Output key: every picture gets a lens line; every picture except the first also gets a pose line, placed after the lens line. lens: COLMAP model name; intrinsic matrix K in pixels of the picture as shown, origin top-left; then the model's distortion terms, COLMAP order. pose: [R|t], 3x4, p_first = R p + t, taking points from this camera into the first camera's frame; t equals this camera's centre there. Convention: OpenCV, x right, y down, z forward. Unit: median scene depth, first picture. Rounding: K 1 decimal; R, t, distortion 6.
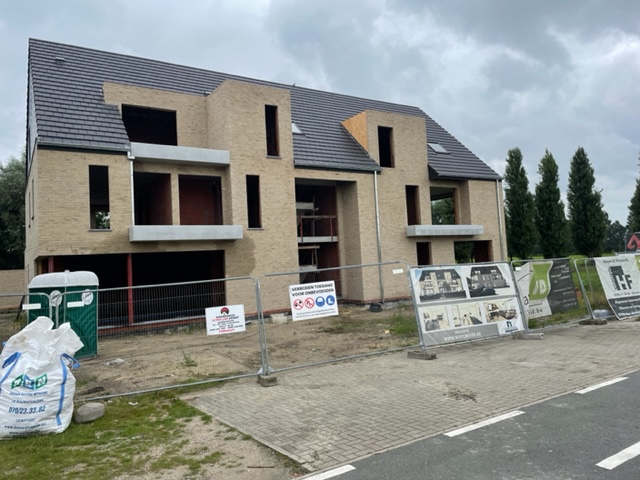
lens RADIAL K [[481.6, 0, 319.5], [0, 481.6, 239.8], [0, 0, 1]] dist [0.061245, 0.000633]
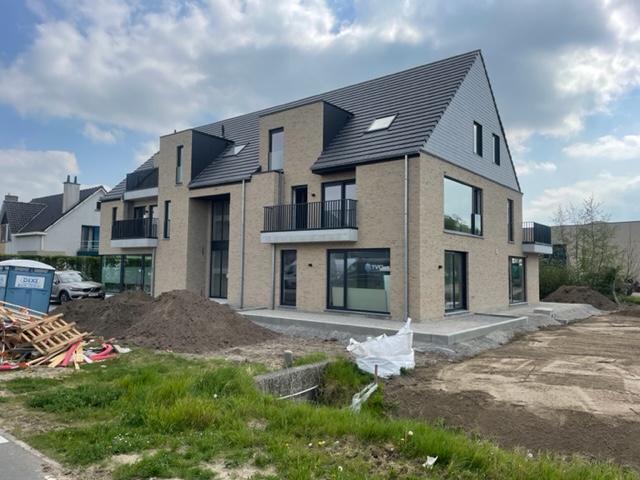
lens RADIAL K [[481.6, 0, 319.8], [0, 481.6, 239.4], [0, 0, 1]] dist [0.061245, 0.000633]
pose [[0.308880, -0.035565, -0.950436, 1.154579], [-0.031883, 0.998352, -0.047720, 0.028711], [0.950567, 0.045042, 0.307237, 0.854948]]
